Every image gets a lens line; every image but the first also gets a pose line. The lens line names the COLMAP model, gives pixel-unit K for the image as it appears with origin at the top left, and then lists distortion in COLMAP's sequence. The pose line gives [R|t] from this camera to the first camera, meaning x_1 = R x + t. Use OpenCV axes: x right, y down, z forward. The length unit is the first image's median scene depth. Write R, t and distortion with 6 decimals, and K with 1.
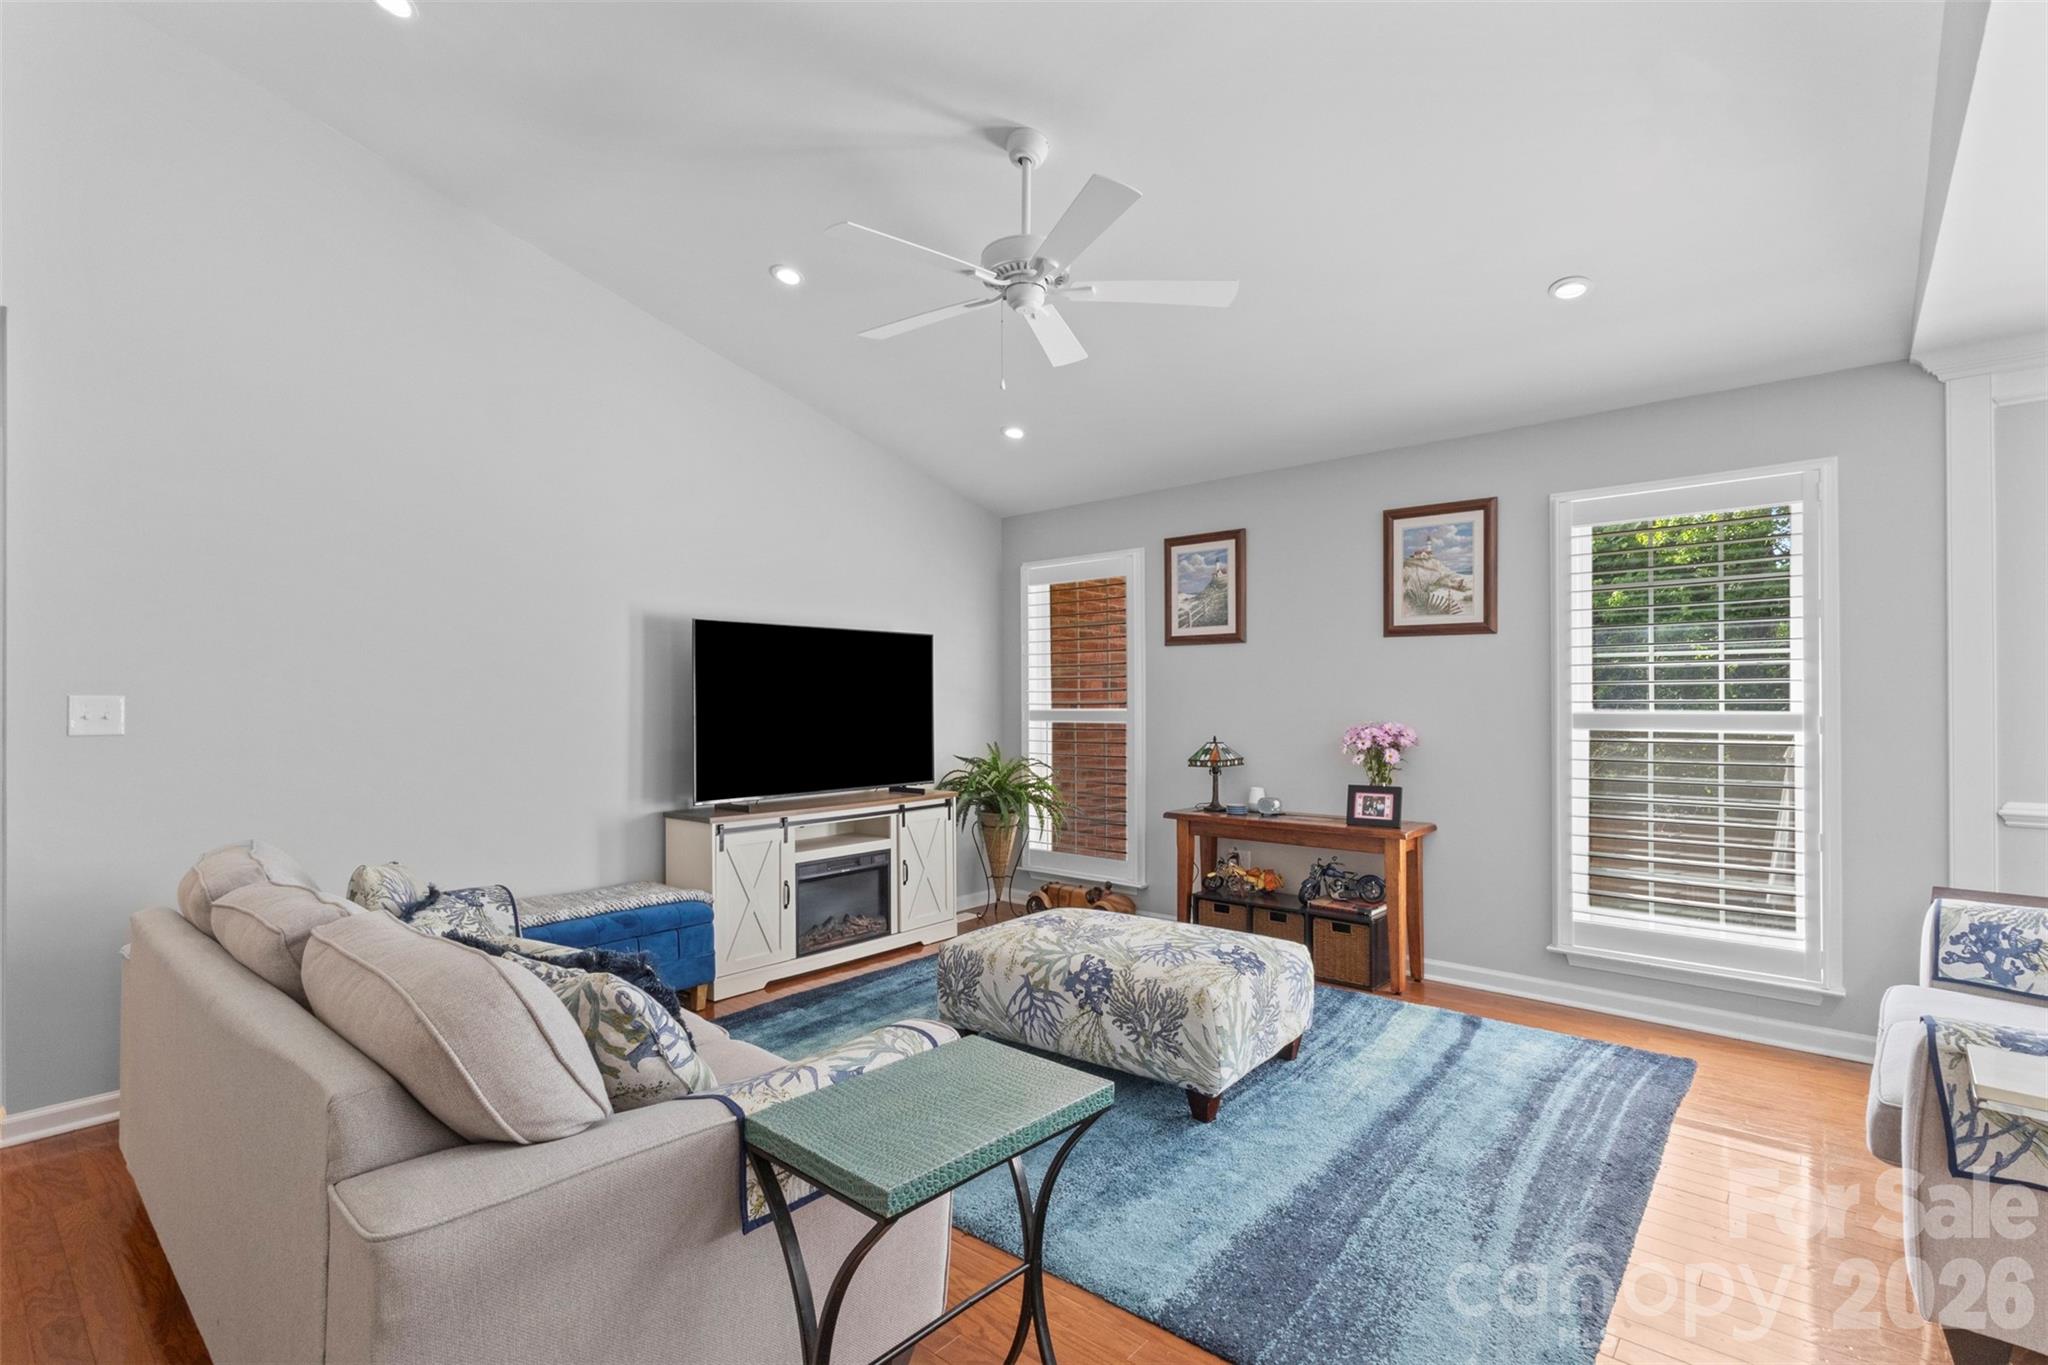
lens RADIAL K [[956.1, 0, 1017.8], [0, 956.1, 687.1], [0, 0, 1]] dist [0.007442, 0.001005]
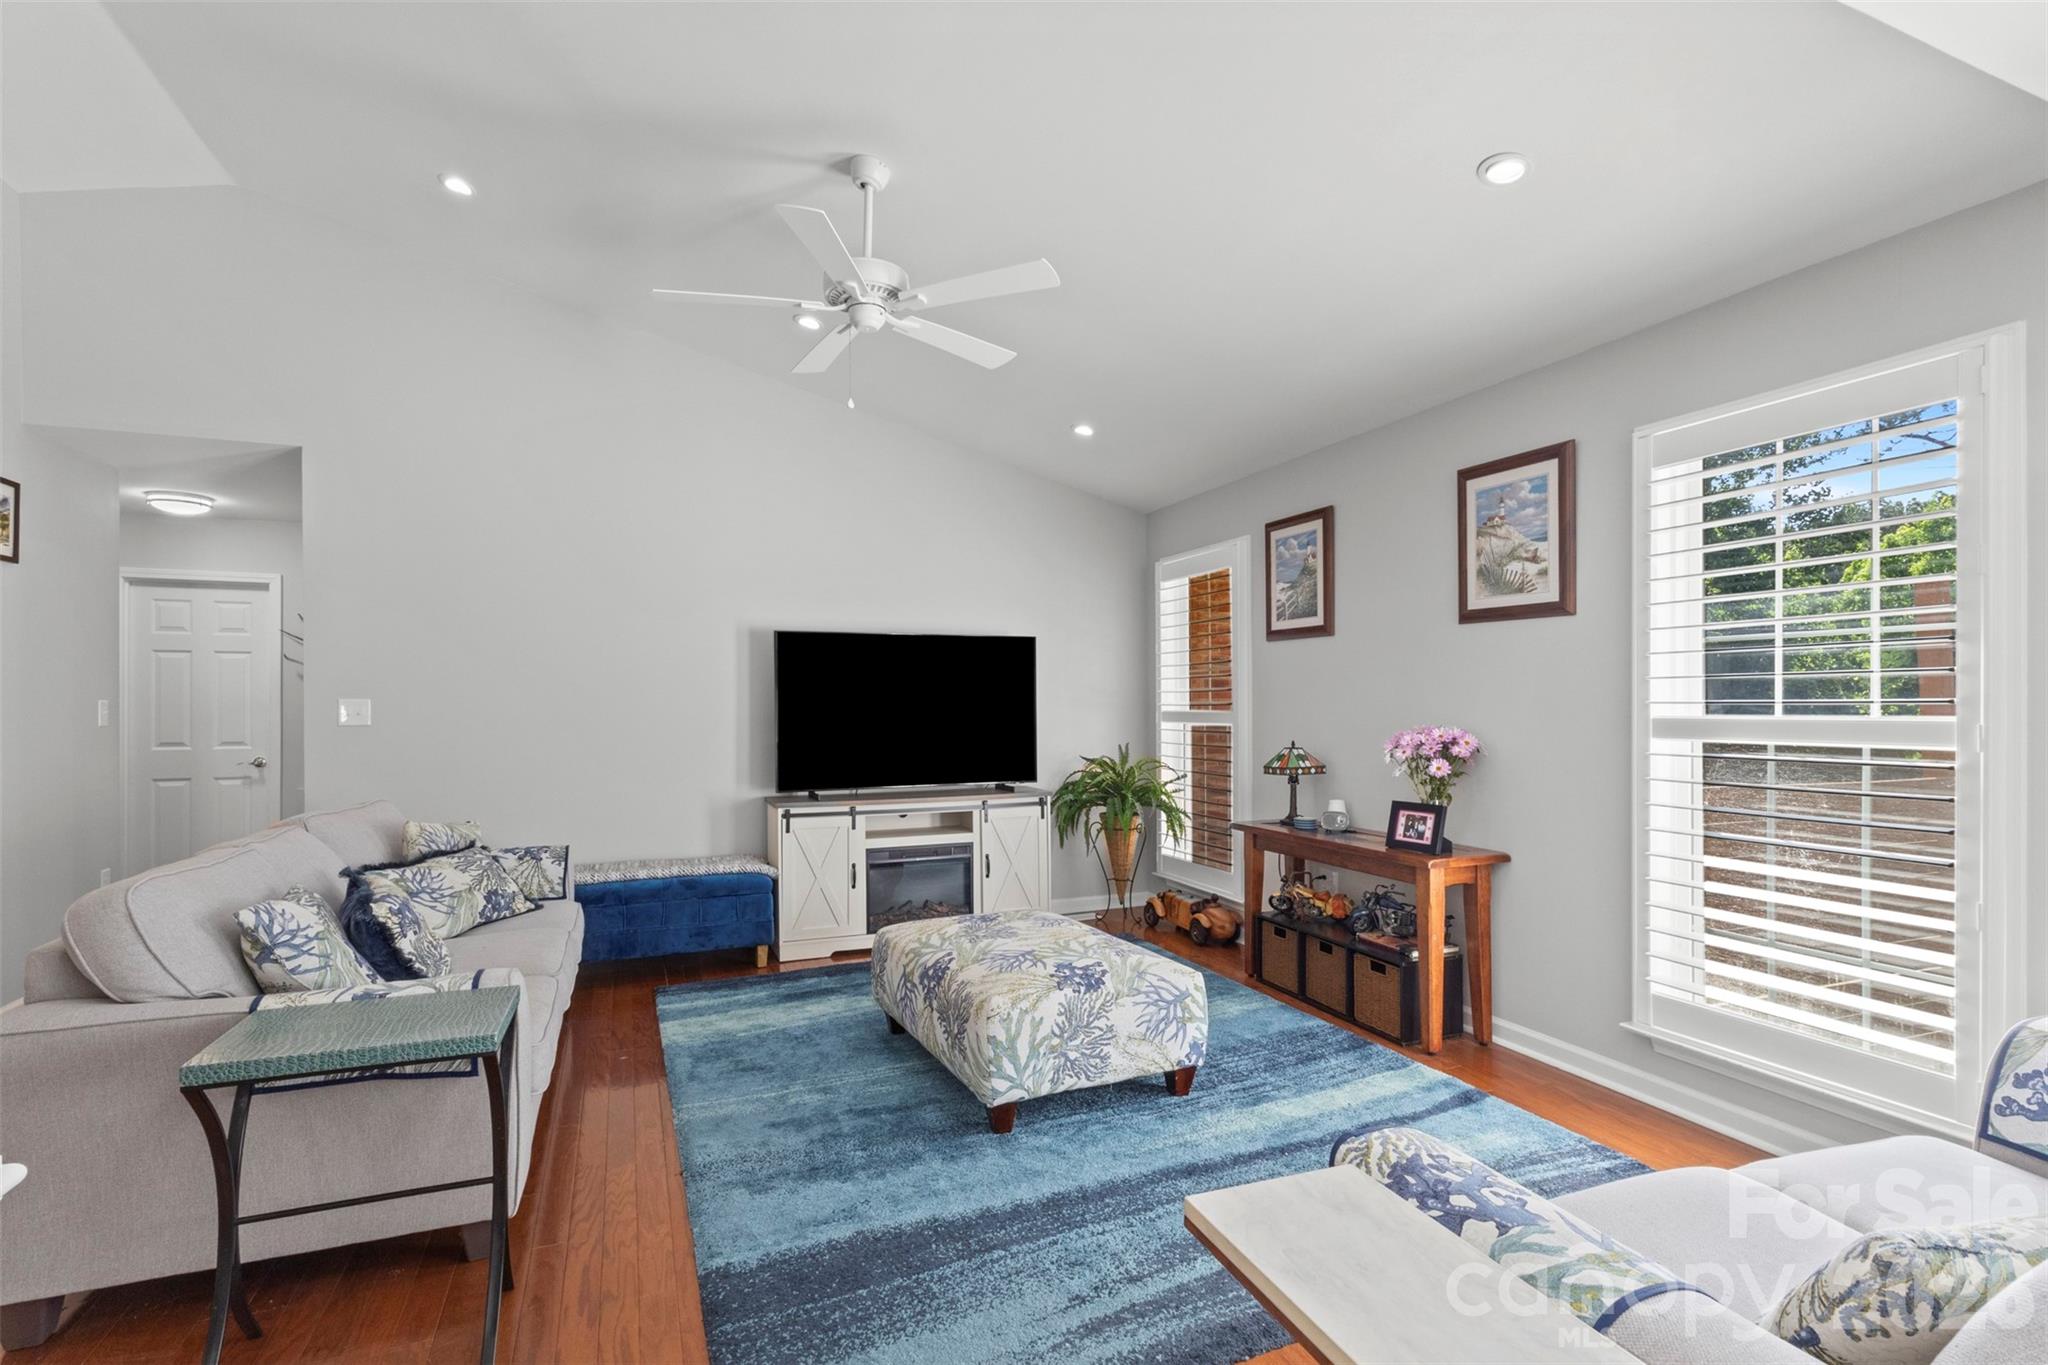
lens RADIAL K [[956.1, 0, 1003.7], [0, 956.1, 699.2], [0, 0, 1]] dist [0.007442, 0.001005]
pose [[0.892703, -0.002160, -0.450641, 0.419938], [0.007779, 0.999913, 0.010618, 0.000716], [0.450579, -0.012984, 0.892642, 0.088820]]
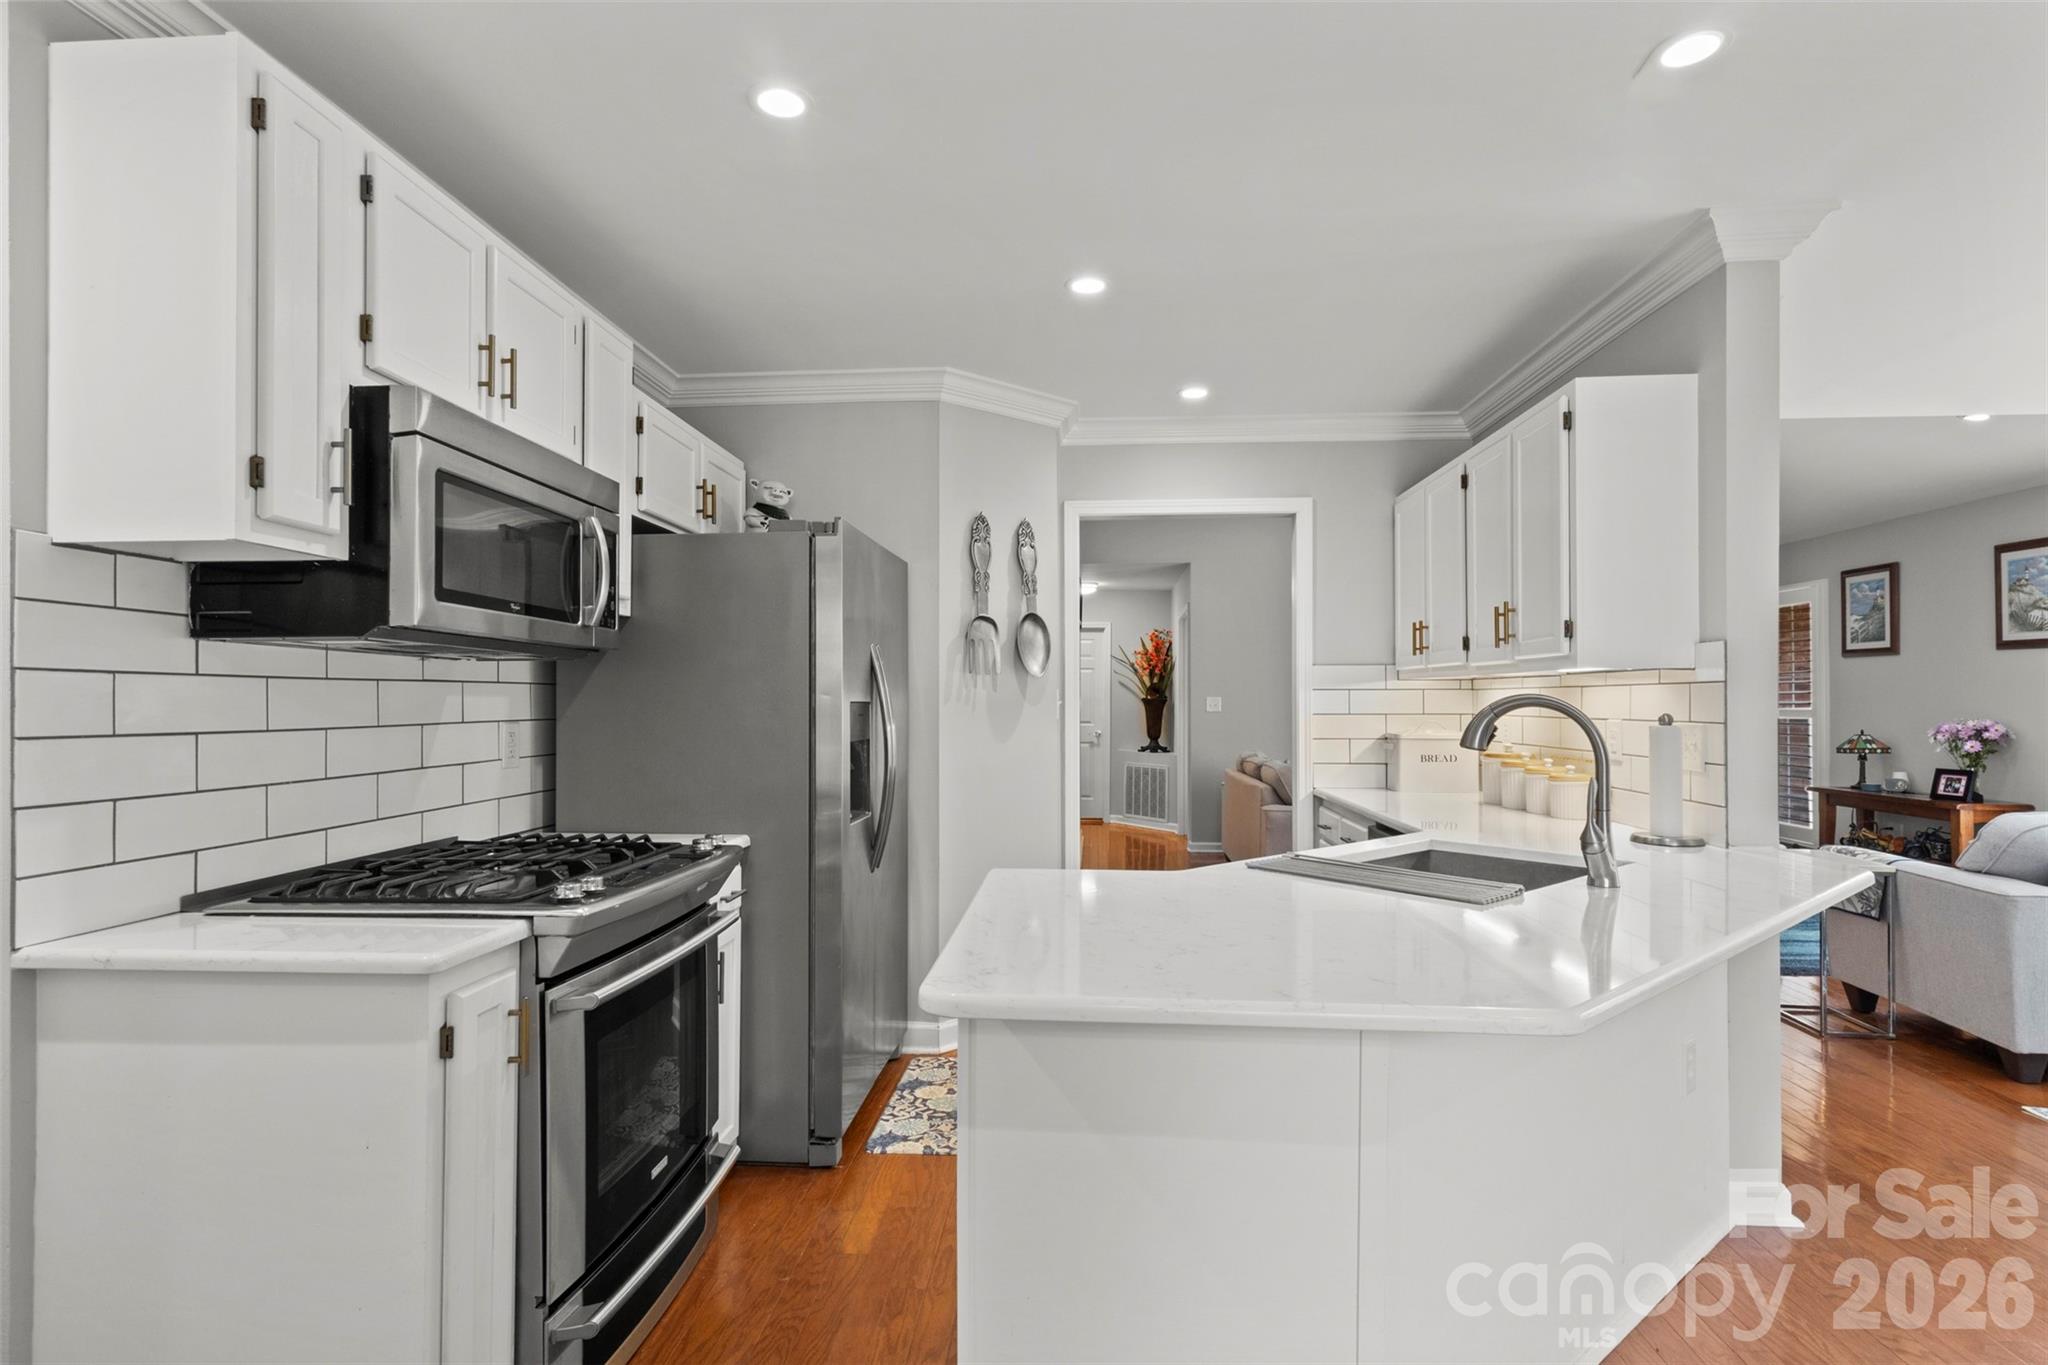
lens RADIAL K [[1010.9, 0, 1063.8], [0, 1010.9, 691.1], [0, 0, 1]] dist [0.024660, 0.001106]
pose [[0.629320, -0.003163, -0.777140, 0.680368], [0.009536, 0.999948, 0.003652, -0.016912], [0.777088, -0.009709, 0.629317, -0.768482]]
